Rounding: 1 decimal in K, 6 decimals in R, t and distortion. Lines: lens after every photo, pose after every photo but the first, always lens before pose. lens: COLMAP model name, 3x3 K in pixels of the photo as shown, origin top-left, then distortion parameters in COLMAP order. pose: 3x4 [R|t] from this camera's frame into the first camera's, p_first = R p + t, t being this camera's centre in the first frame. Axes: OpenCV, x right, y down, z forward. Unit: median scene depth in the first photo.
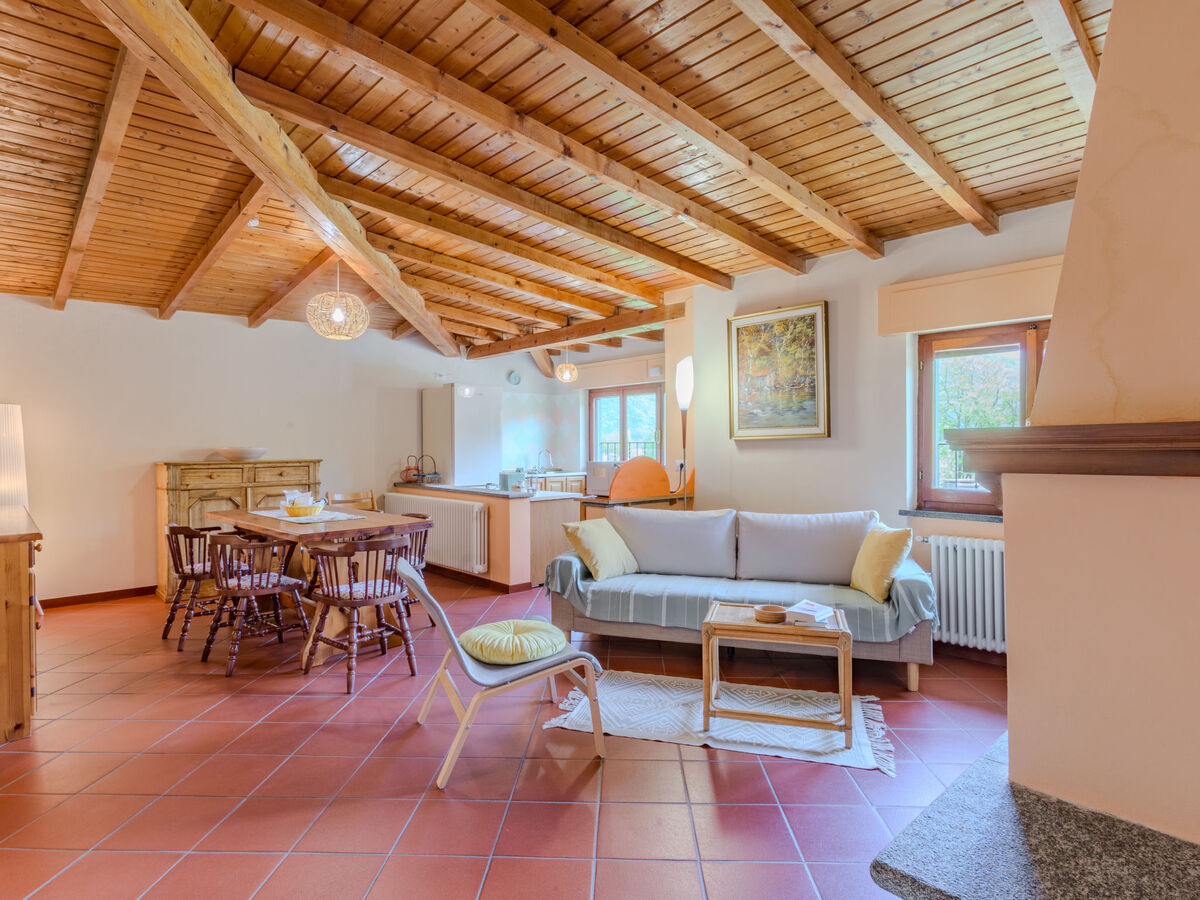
lens RADIAL K [[648.6, 0, 603.5], [0, 648.6, 444.6], [0, 0, 1]] dist [0.006911, -0.001675]
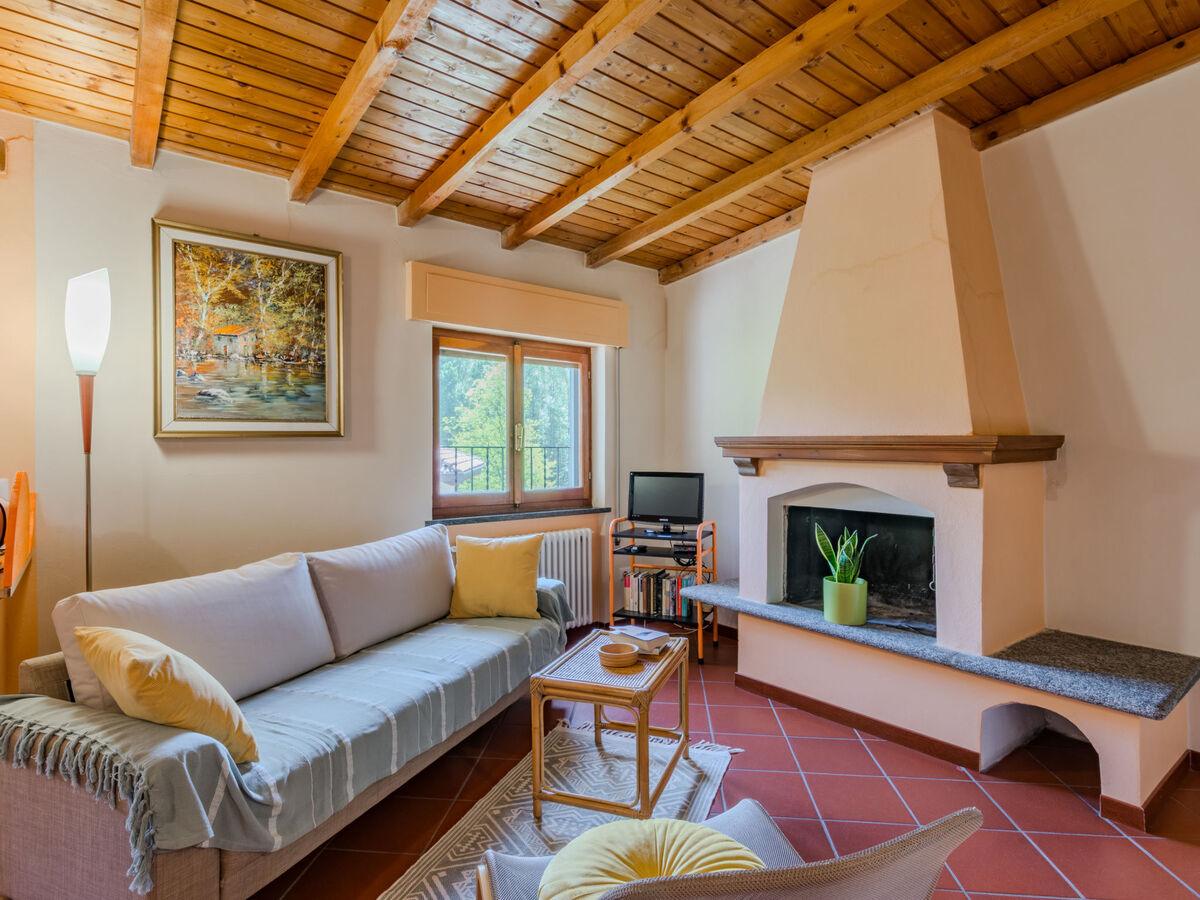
lens RADIAL K [[648.6, 0, 595.7], [0, 648.6, 446.3], [0, 0, 1]] dist [0.006911, -0.001675]
pose [[0.077044, 0.004987, 0.997015, -0.358794], [-0.001064, 0.999987, -0.004919, 0.002731], [-0.997027, -0.000681, 0.077048, 0.627475]]
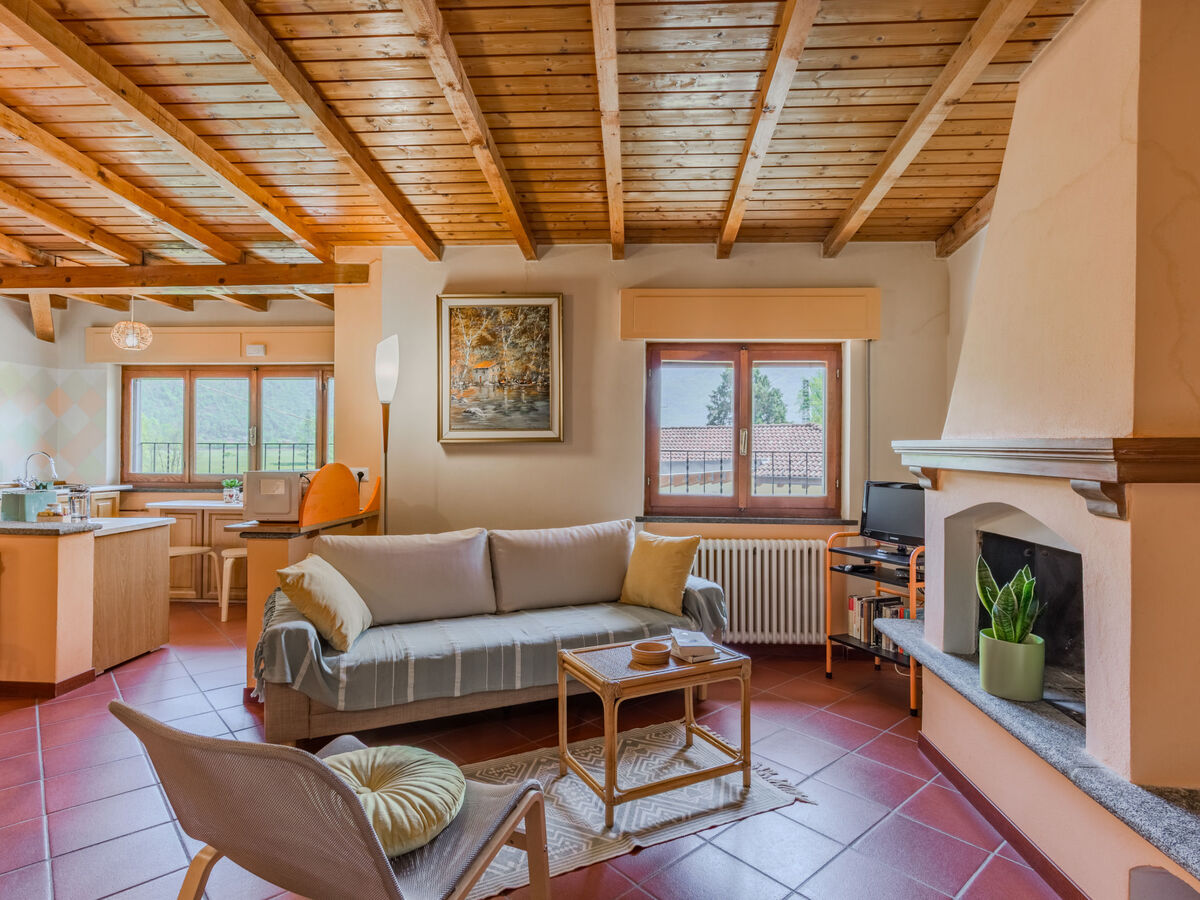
lens RADIAL K [[648.6, 0, 595.5], [0, 648.6, 445.2], [0, 0, 1]] dist [0.006911, -0.001675]
pose [[0.728562, 0.015527, 0.684803, -0.239561], [-0.011812, 0.999879, -0.010104, 0.001925], [-0.684878, -0.000728, 0.728658, 0.287024]]
